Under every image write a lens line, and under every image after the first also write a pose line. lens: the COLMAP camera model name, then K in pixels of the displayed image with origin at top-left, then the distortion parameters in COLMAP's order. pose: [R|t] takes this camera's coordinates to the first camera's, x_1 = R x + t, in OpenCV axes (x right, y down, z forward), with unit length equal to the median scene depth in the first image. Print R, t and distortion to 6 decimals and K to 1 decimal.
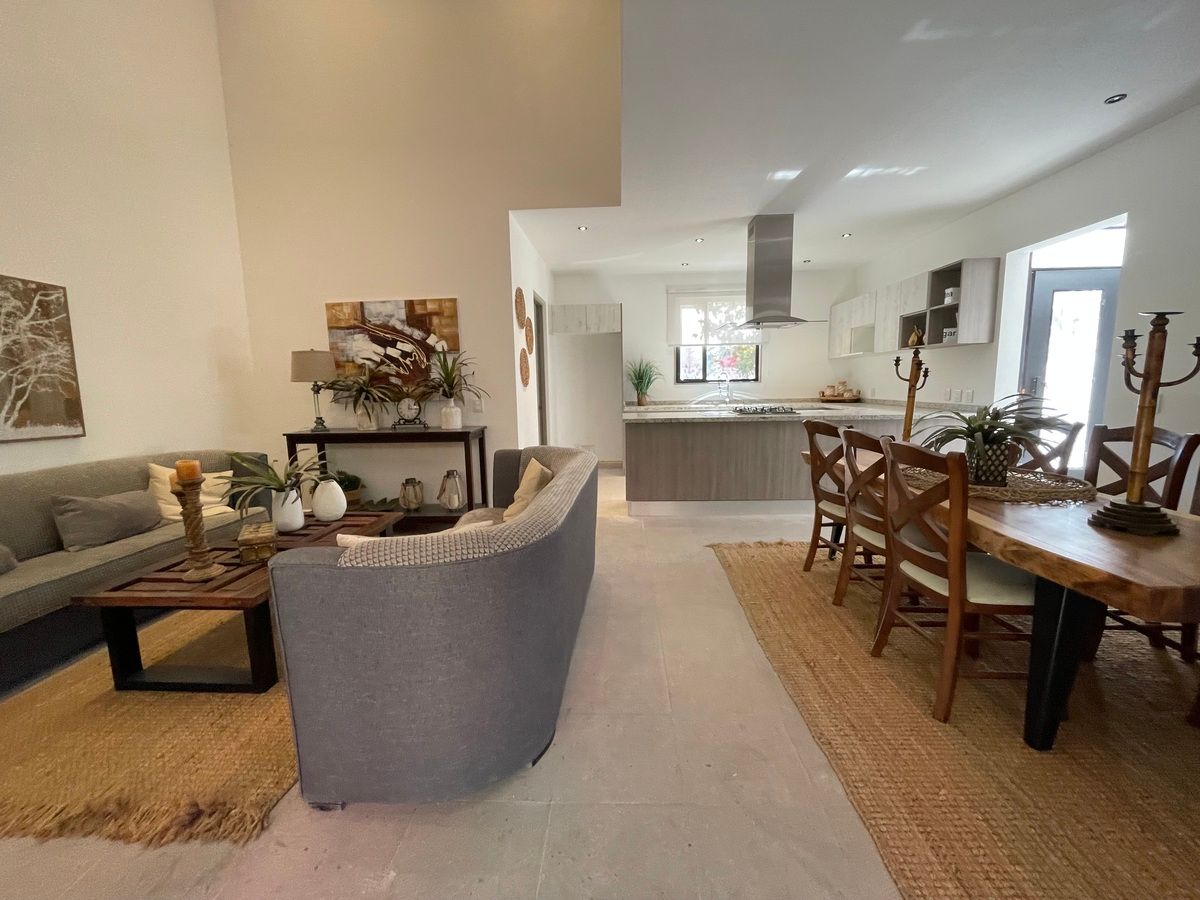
lens RADIAL K [[488.5, 0, 597.2], [0, 488.5, 451.1], [0, 0, 1]] dist [-0.002453, 0.000353]
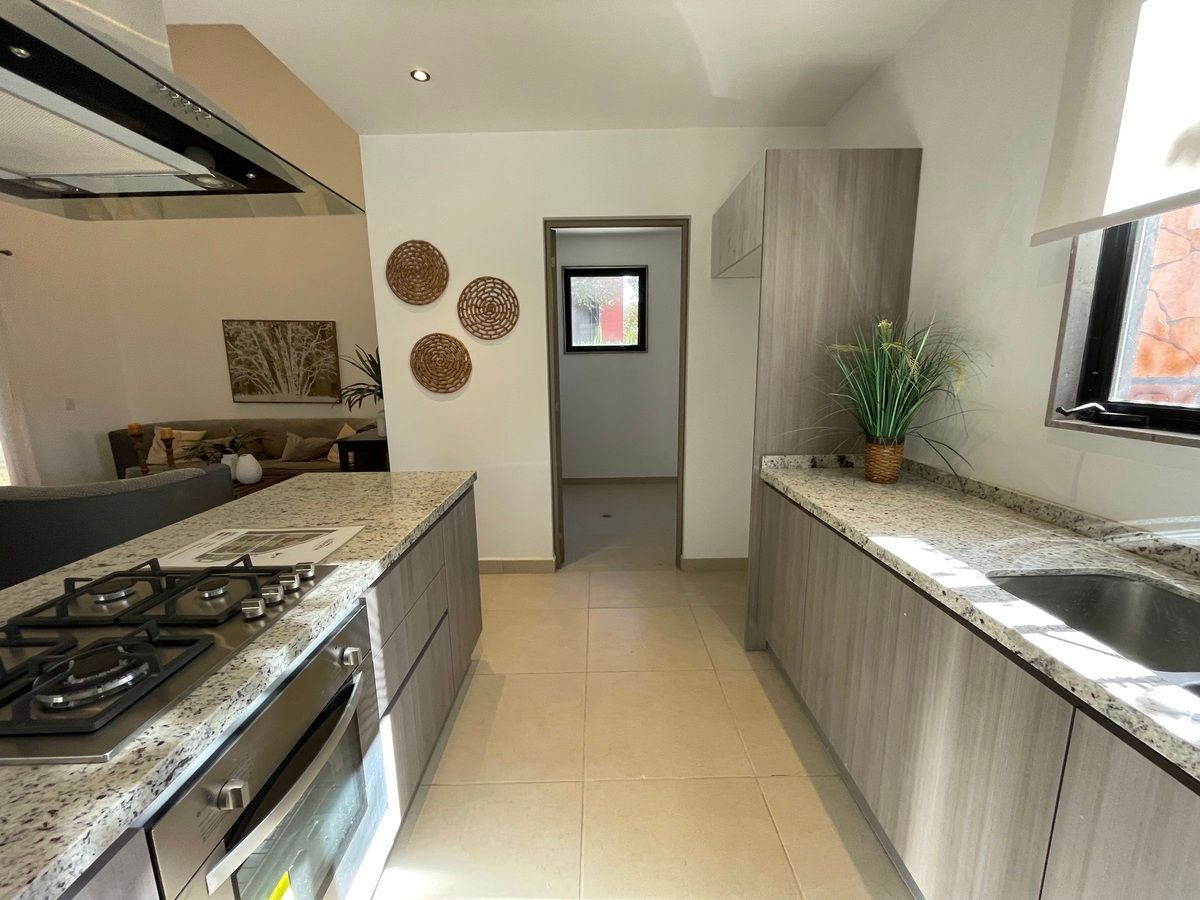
lens RADIAL K [[488.5, 0, 600.9], [0, 488.5, 451.1], [0, 0, 1]] dist [-0.002453, 0.000353]
pose [[0.060193, 0.200282, -0.977887, 0.376590], [-0.123651, 0.973614, 0.191796, -0.150425], [0.990498, 0.109372, 0.083370, 0.845149]]
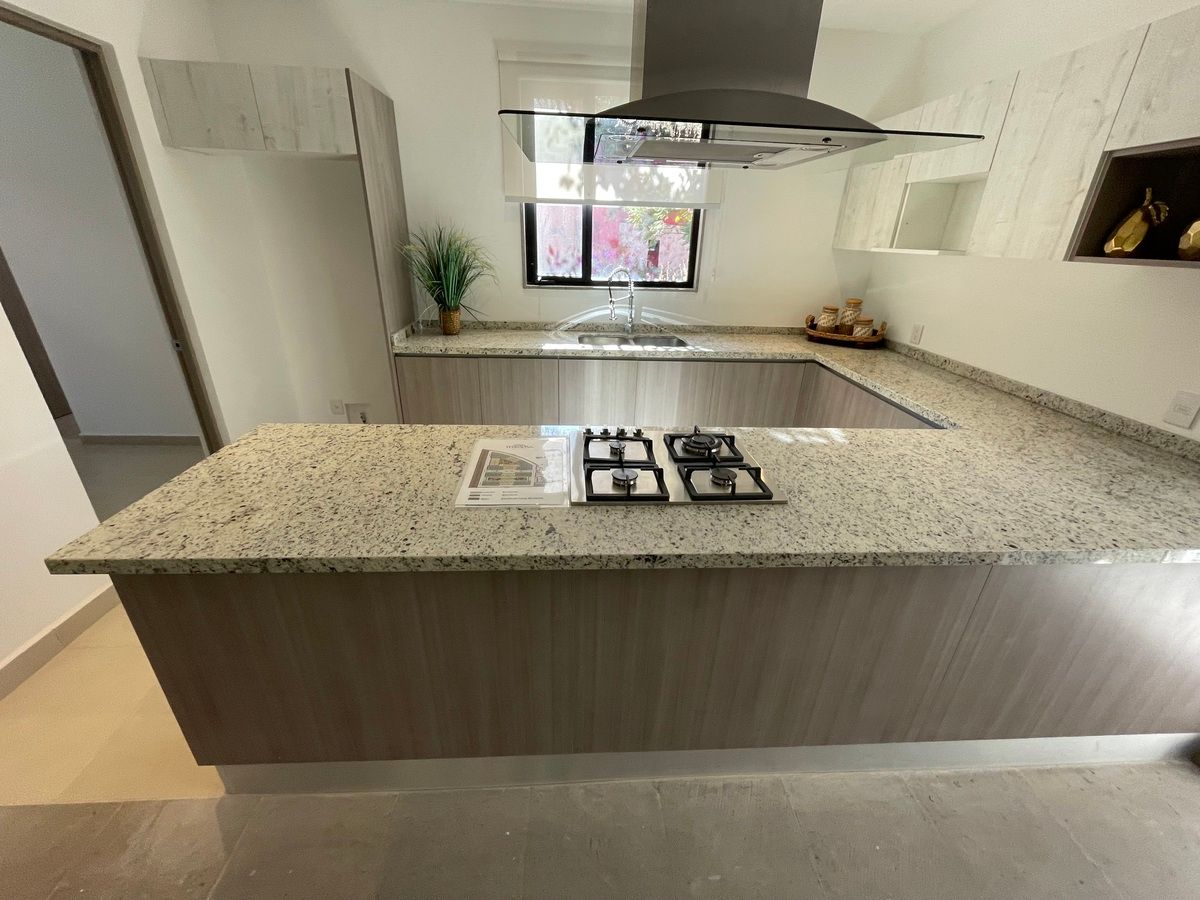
lens RADIAL K [[488.5, 0, 601.0], [0, 488.5, 447.4], [0, 0, 1]] dist [-0.002453, 0.000353]
pose [[0.993263, 0.004603, 0.115787, 0.191441], [-0.036054, 0.961889, 0.271052, -0.125859], [-0.110127, -0.273400, 0.955575, 0.519685]]
